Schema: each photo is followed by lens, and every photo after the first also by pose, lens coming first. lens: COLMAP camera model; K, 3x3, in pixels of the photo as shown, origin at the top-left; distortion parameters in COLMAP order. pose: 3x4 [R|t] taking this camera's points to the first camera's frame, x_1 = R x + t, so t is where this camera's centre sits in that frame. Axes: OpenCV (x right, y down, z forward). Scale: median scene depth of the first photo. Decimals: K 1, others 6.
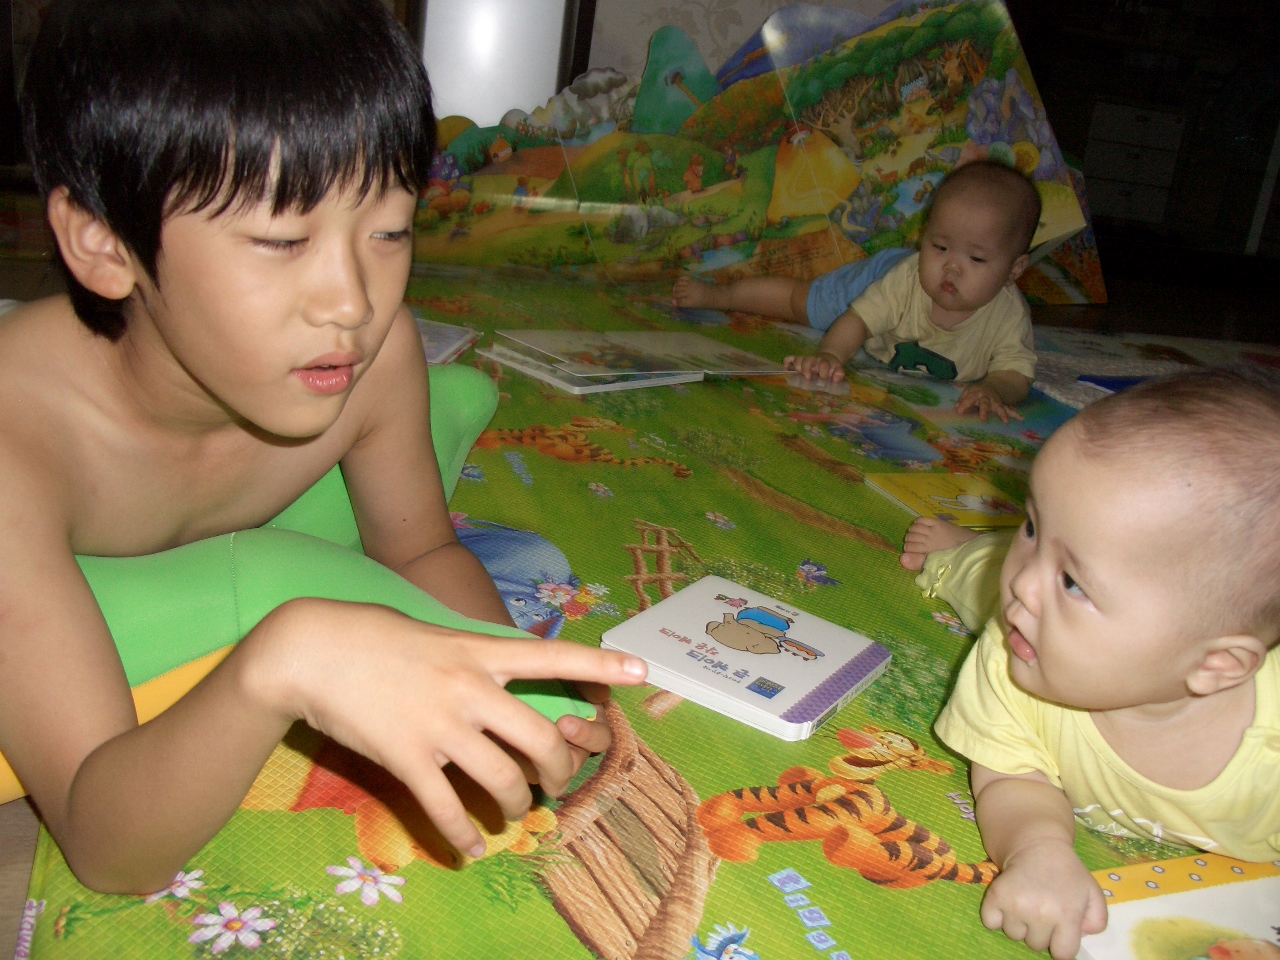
lens RADIAL K [[1297.5, 0, 640.5], [0, 1297.5, 464.7], [0, 0, 1]] dist [-0.192479, 0.216104]
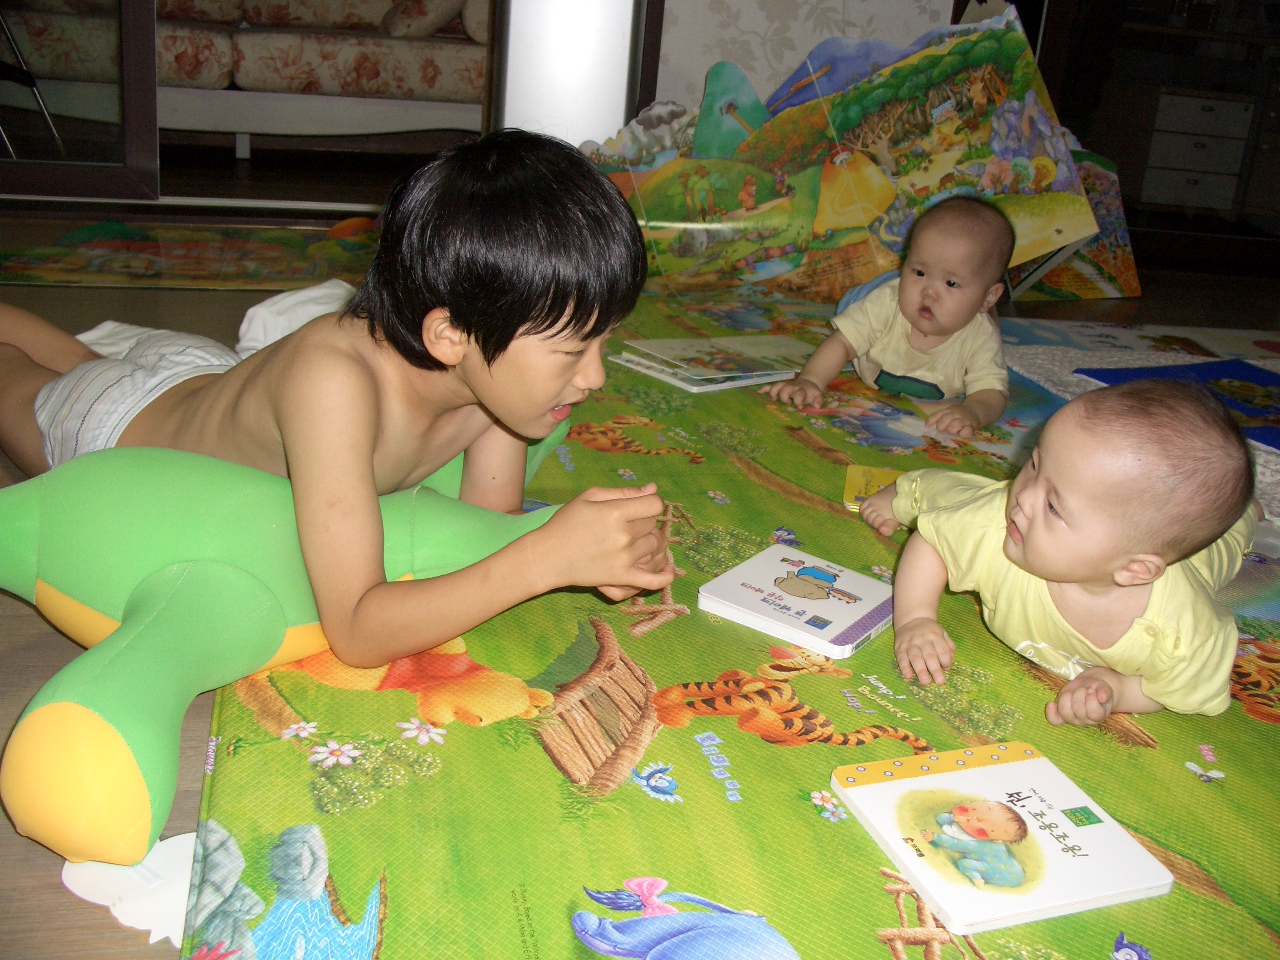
lens RADIAL K [[1297.5, 0, 640.5], [0, 1297.5, 464.7], [0, 0, 1]] dist [-0.192479, 0.216104]
pose [[0.995511, -0.014642, -0.093503, 0.051036], [0.015589, 0.999834, 0.009413, -0.001036], [0.093349, -0.010829, 0.995575, -0.133642]]
